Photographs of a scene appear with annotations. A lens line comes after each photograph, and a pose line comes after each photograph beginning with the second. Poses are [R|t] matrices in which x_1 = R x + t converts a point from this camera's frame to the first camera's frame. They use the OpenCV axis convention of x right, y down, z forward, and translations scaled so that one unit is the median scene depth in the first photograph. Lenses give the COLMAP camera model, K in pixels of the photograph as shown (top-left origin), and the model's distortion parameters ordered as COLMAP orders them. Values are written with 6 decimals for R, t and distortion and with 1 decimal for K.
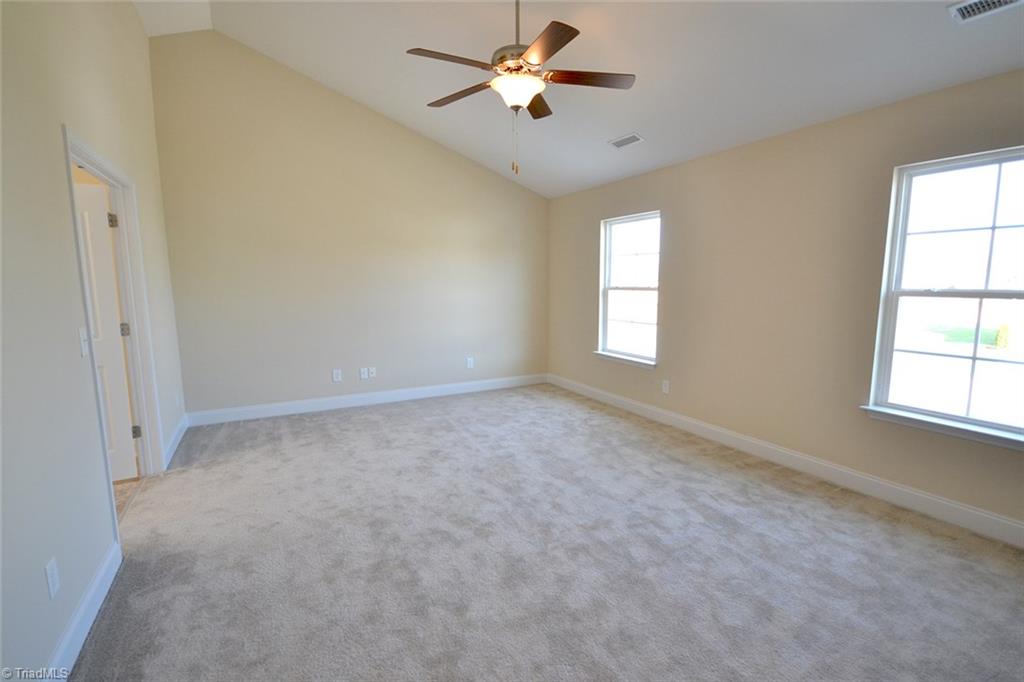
lens RADIAL K [[456.5, 0, 528.8], [0, 456.5, 336.8], [0, 0, 1]] dist [0.001531, 0.000364]
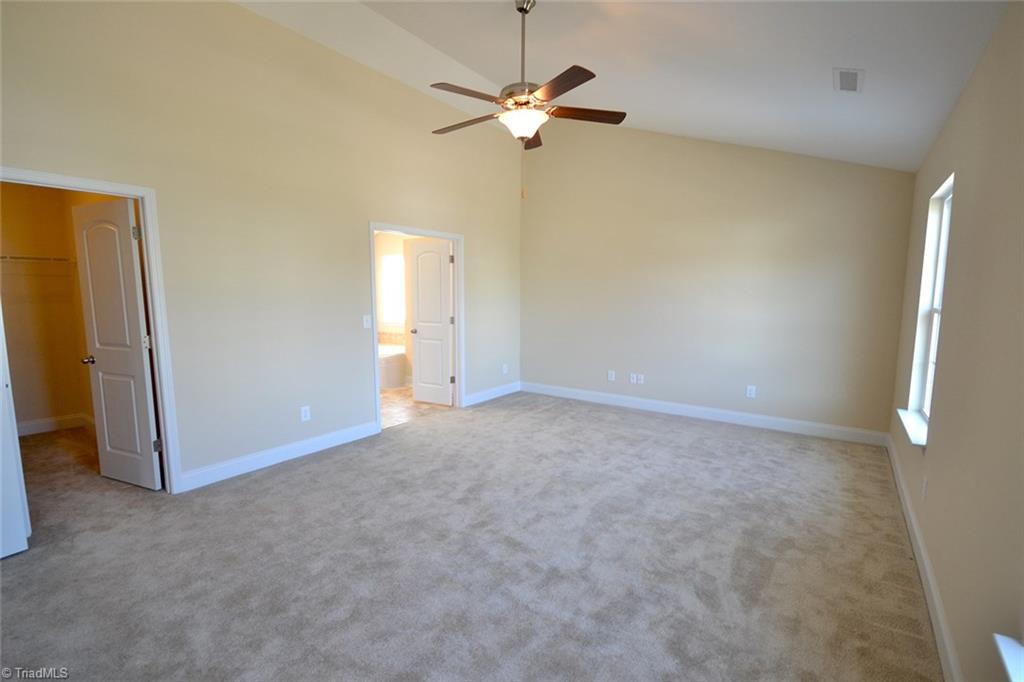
lens RADIAL K [[456.5, 0, 515.7], [0, 456.5, 336.7], [0, 0, 1]] dist [0.001531, 0.000364]
pose [[0.451226, 0.090050, -0.887855, 0.614221], [-0.113816, 0.992578, 0.042829, -0.043981], [0.885122, 0.081726, 0.458126, 0.325415]]
